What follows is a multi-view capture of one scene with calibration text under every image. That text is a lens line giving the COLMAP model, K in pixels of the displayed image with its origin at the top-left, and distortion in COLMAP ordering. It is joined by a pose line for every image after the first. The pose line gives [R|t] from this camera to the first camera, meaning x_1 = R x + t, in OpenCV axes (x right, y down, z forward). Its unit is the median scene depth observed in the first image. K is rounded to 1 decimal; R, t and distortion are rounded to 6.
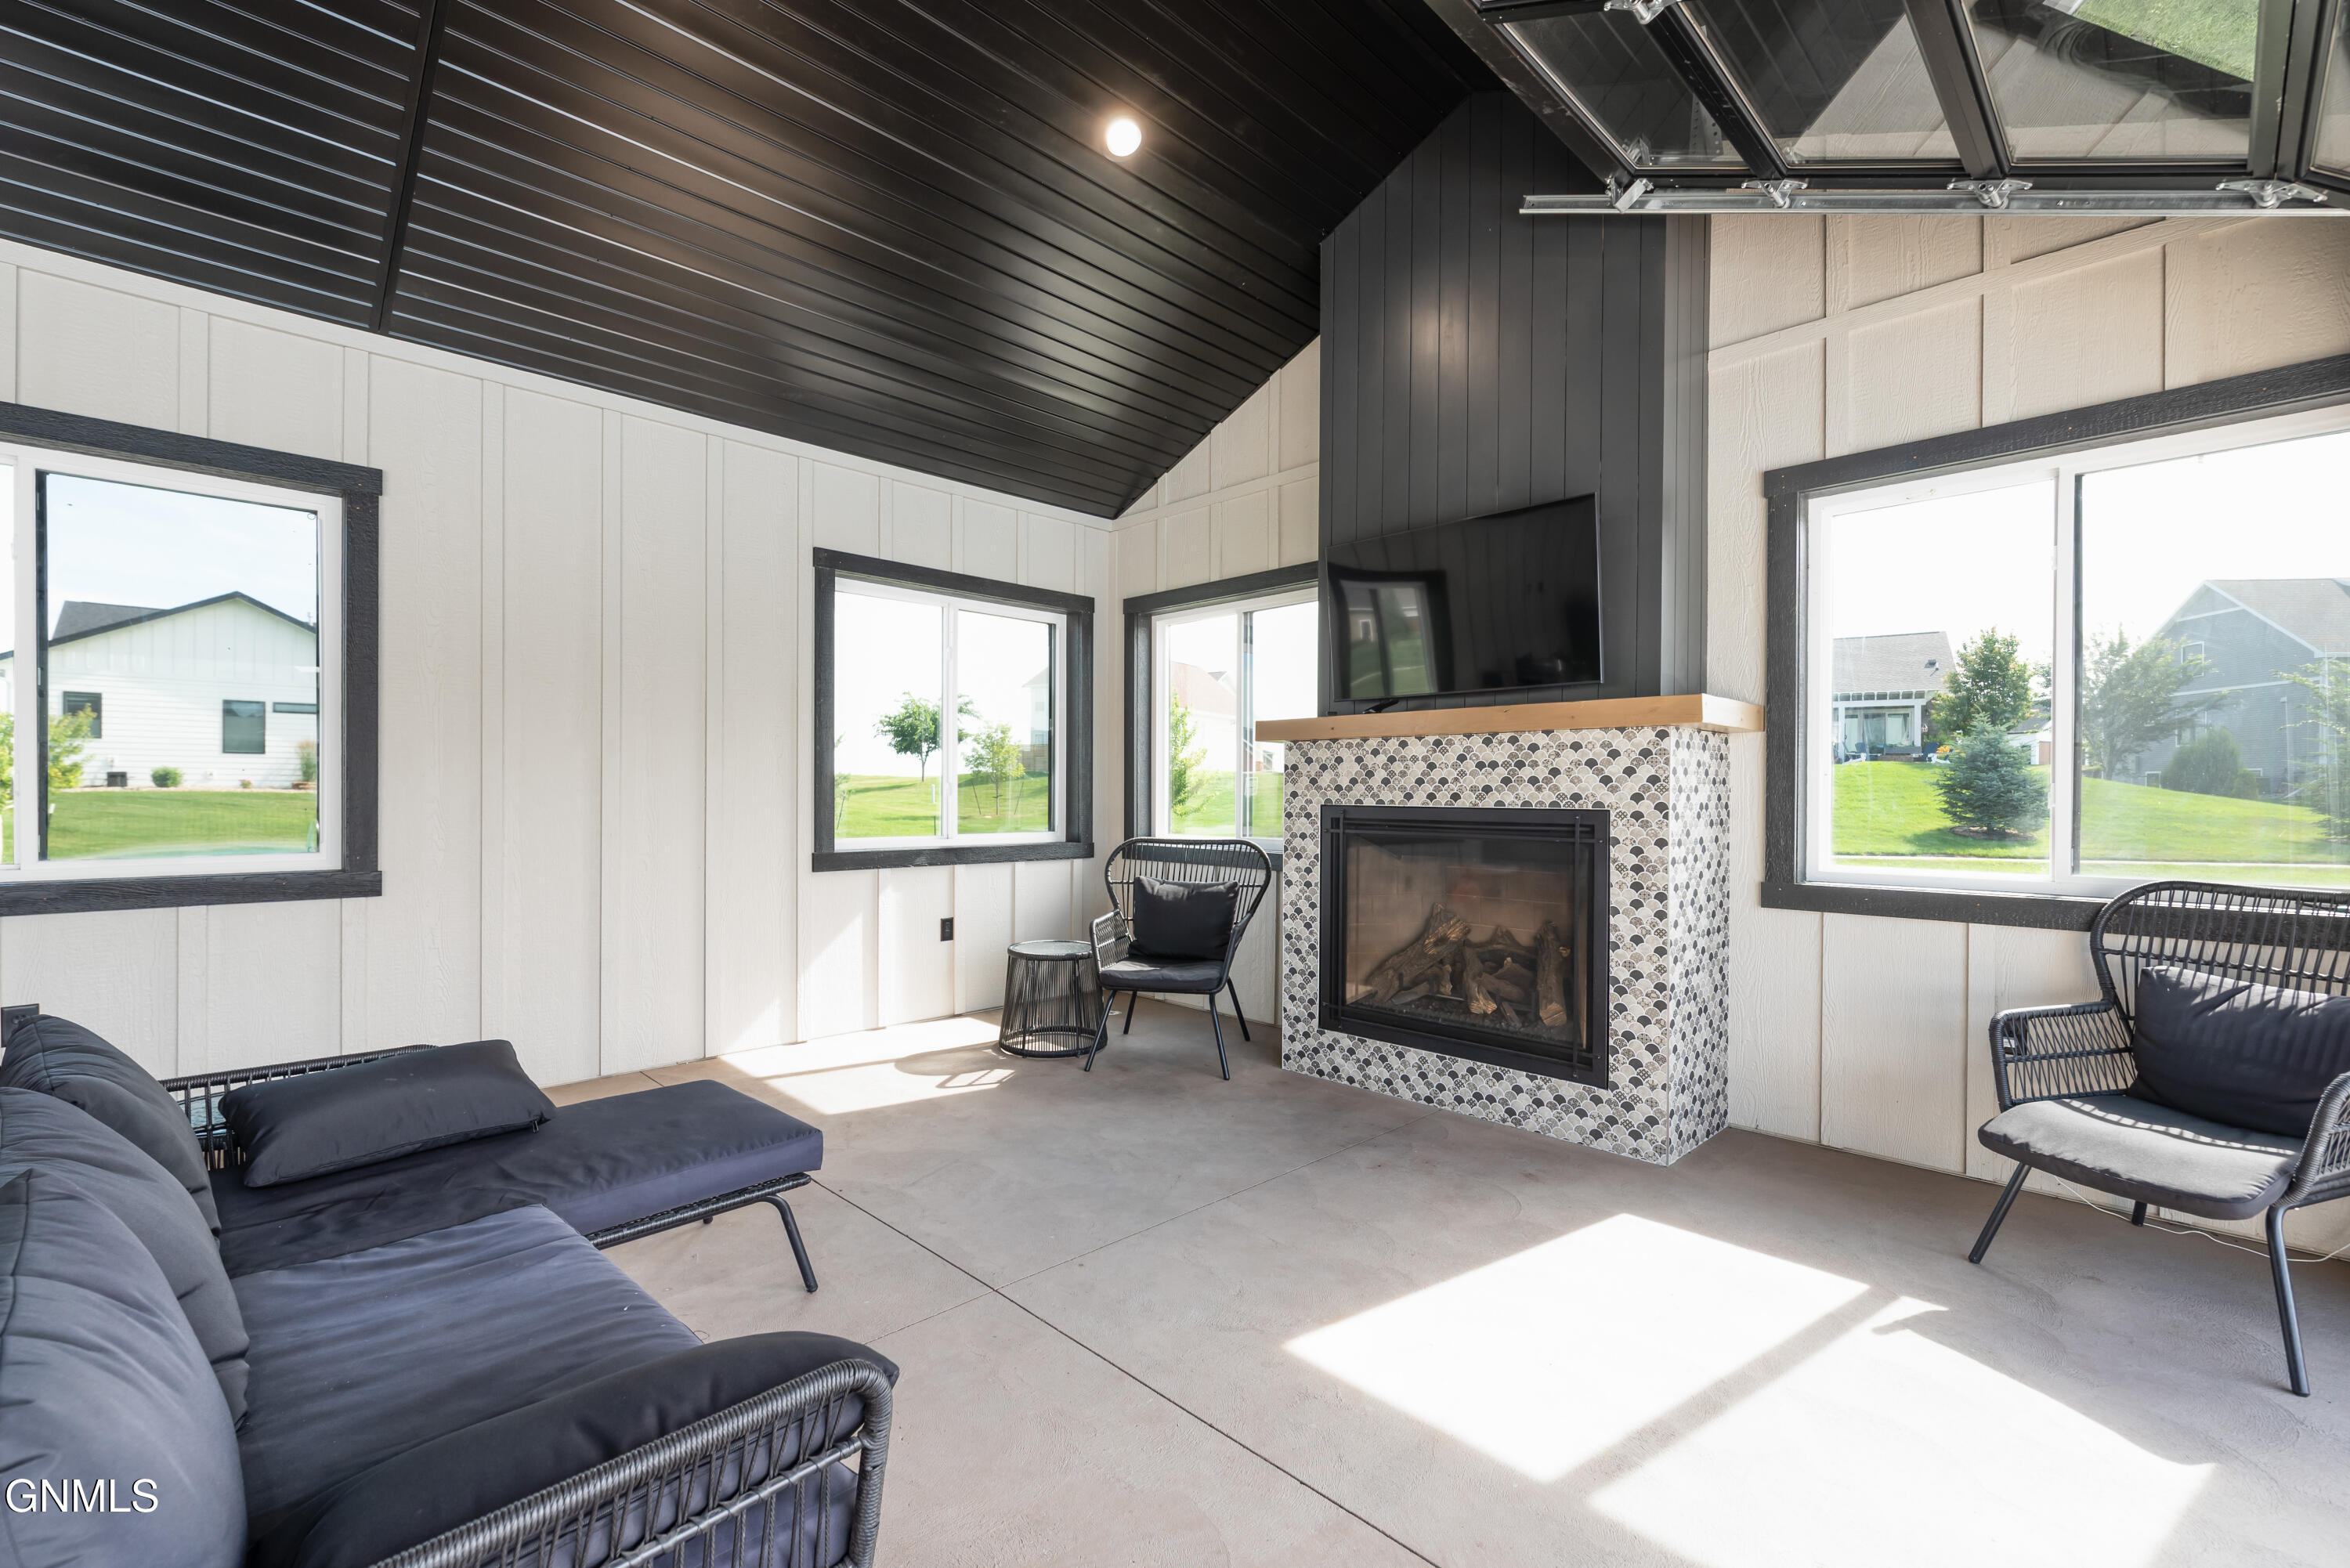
lens RADIAL K [[1000.3, 0, 1195.8], [0, 1000.3, 796.4], [0, 0, 1]] dist [0.001468, 0.000016]
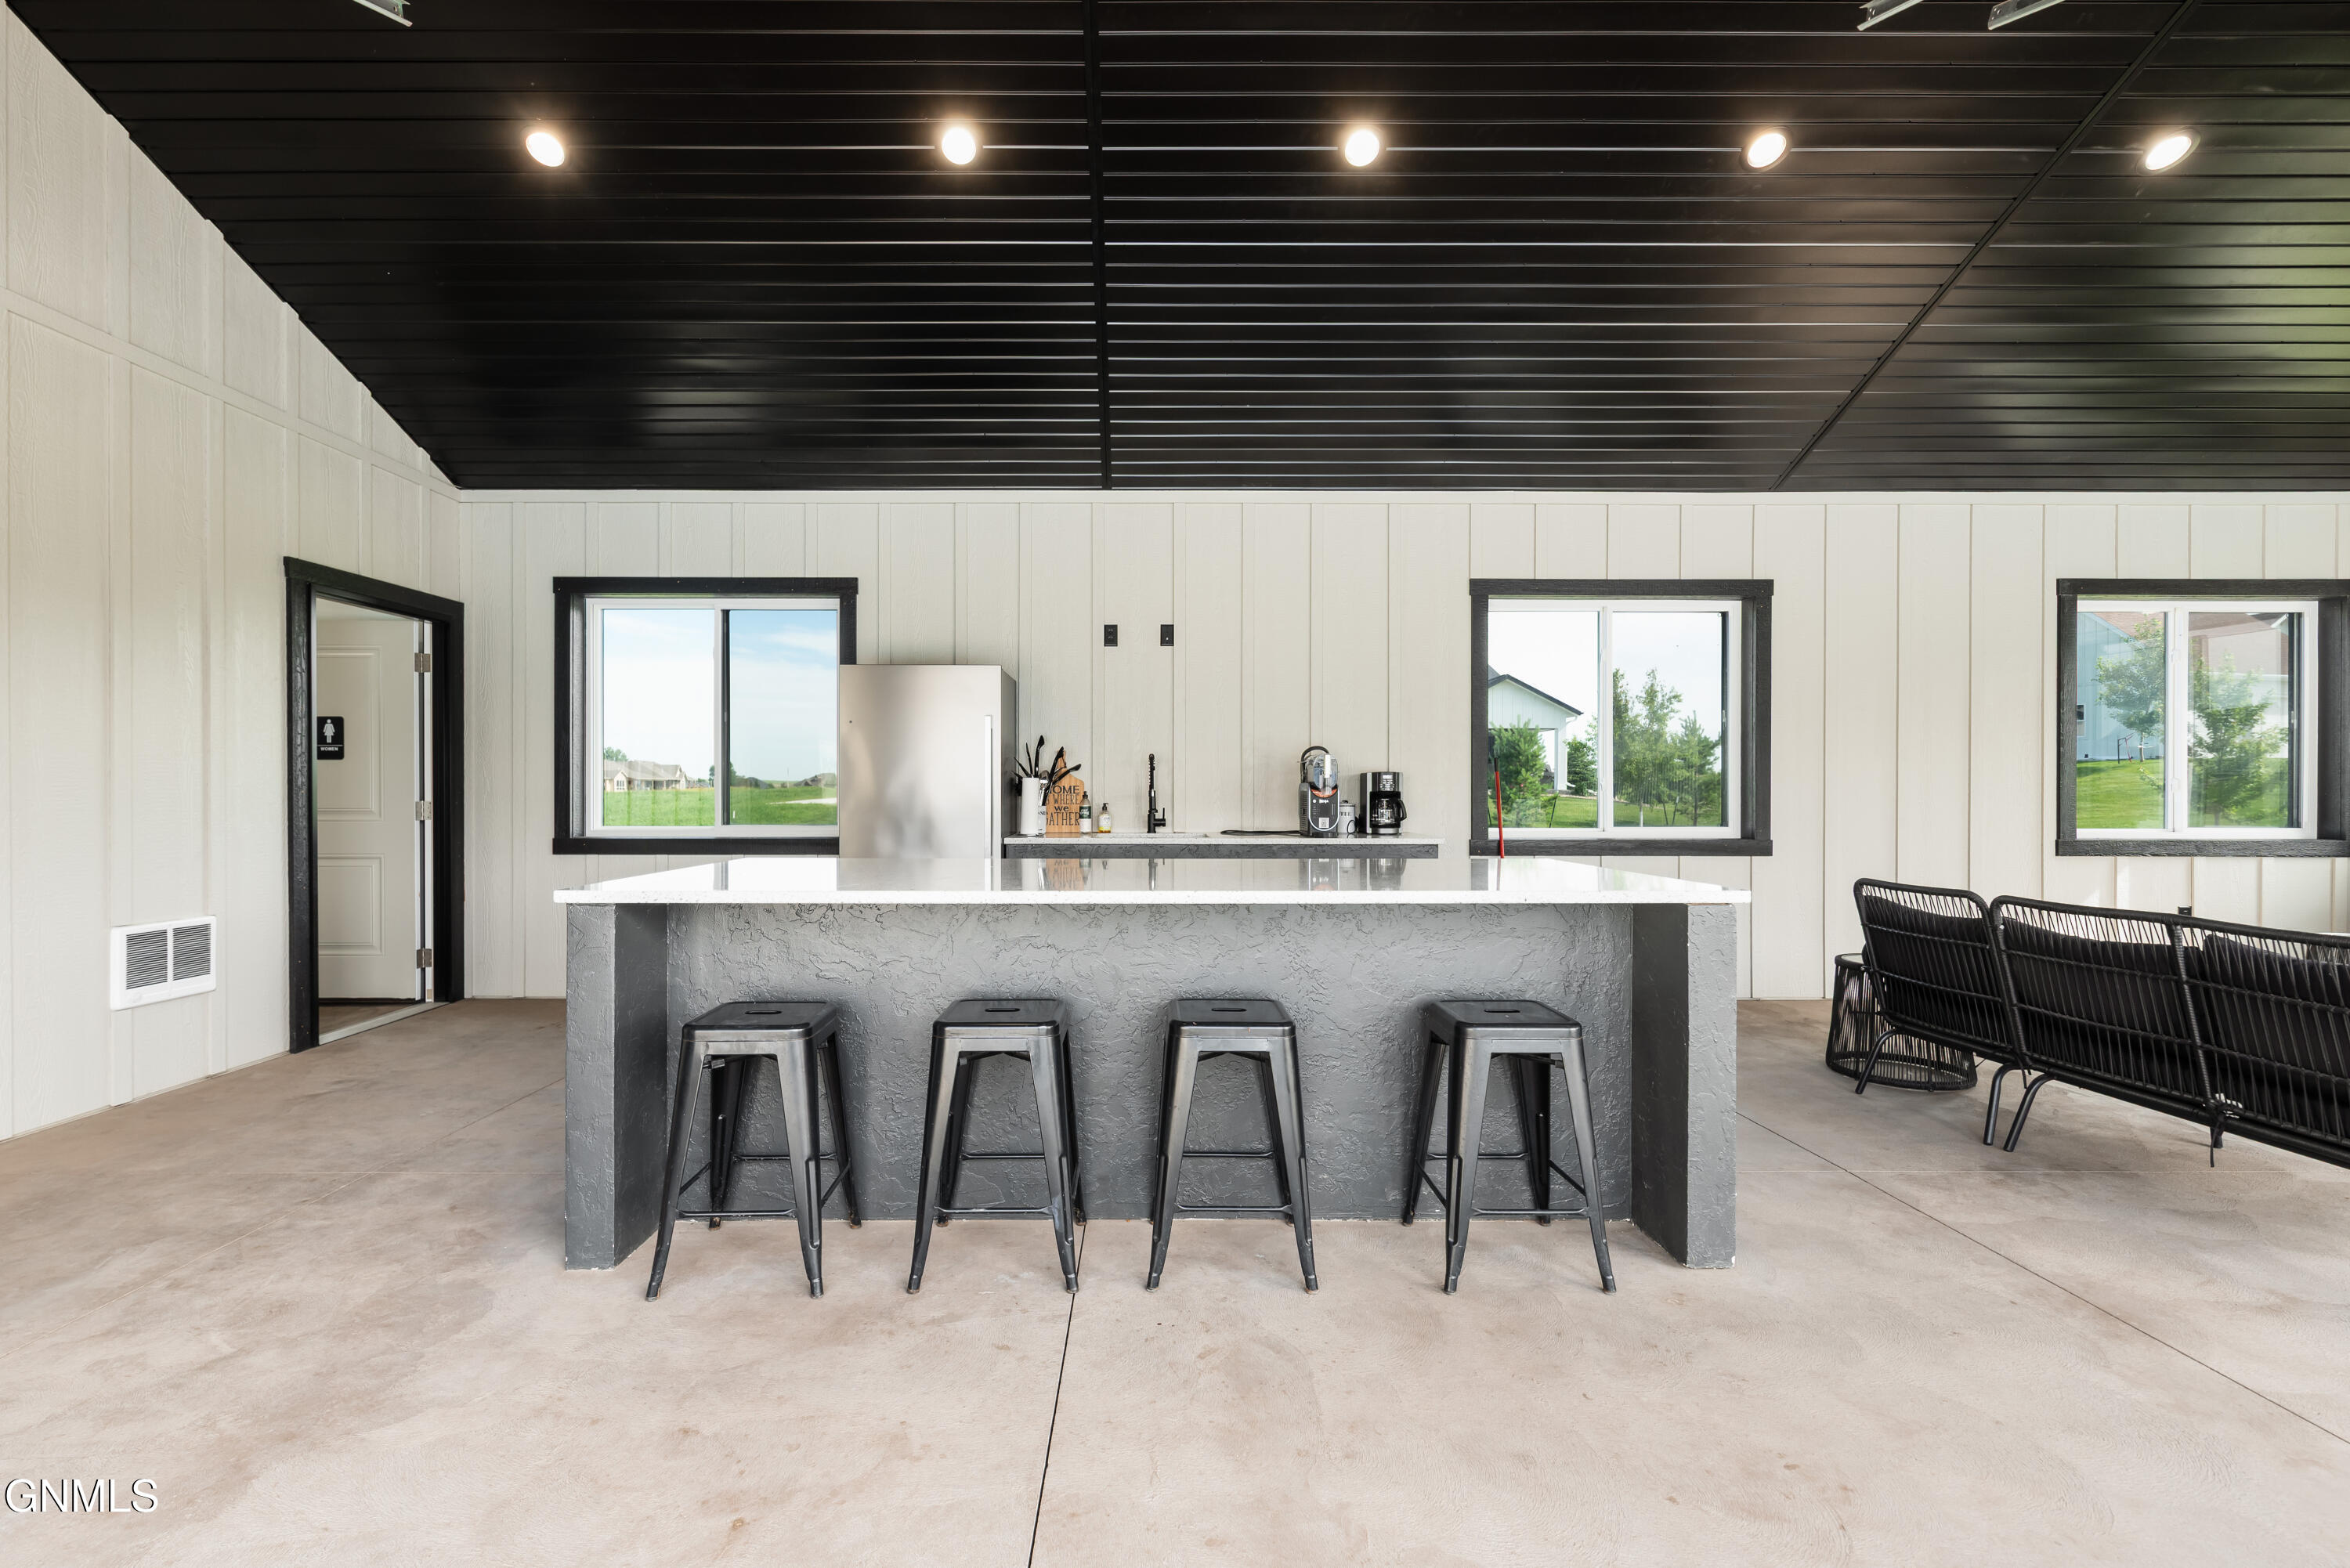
lens RADIAL K [[1000.3, 0, 1127.2], [0, 1000.3, 818.9], [0, 0, 1]] dist [0.001468, 0.000016]
pose [[0.709012, -0.000061, -0.705196, -0.427612], [-0.000367, 1.000000, -0.000456, 0.043043], [0.705196, 0.000582, 0.709012, -0.795092]]
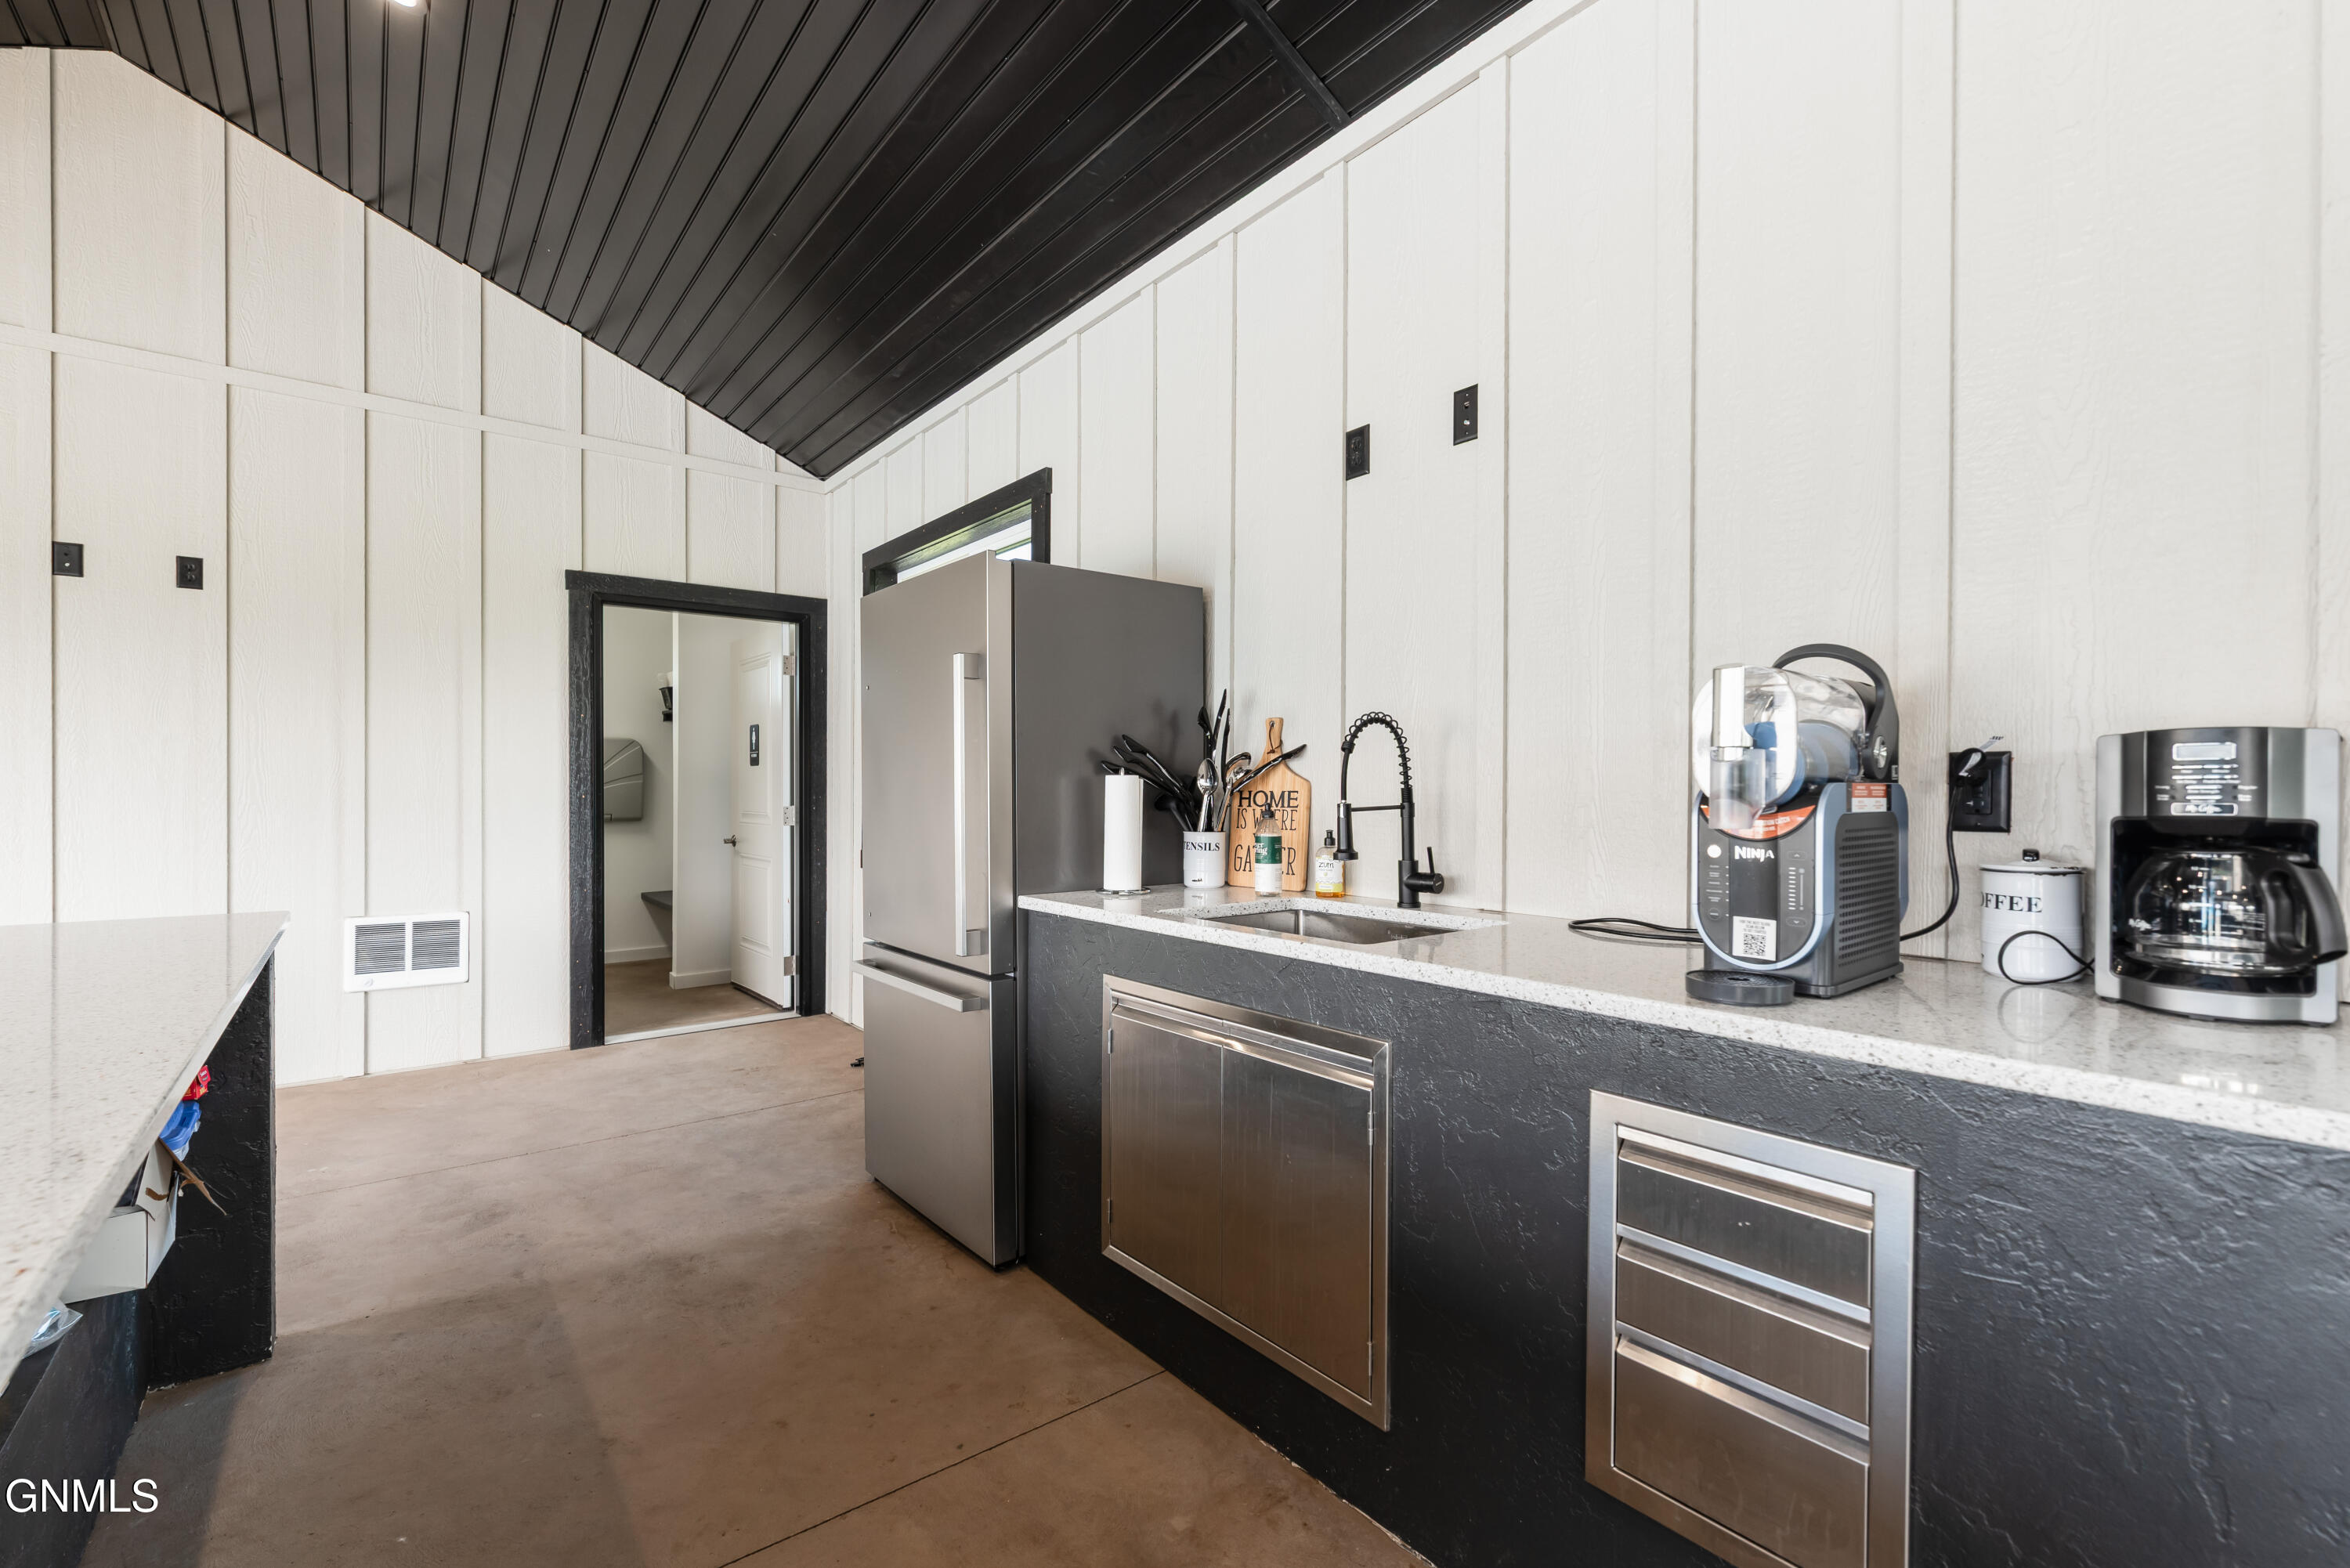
lens RADIAL K [[1000.3, 0, 1142.8], [0, 1000.3, 783.3], [0, 0, 1]] dist [0.001468, 0.000016]
pose [[-0.118347, -0.022122, -0.992726, -0.838324], [-0.020688, 0.999590, -0.019808, 0.003514], [0.992757, 0.018193, -0.118756, 0.218812]]
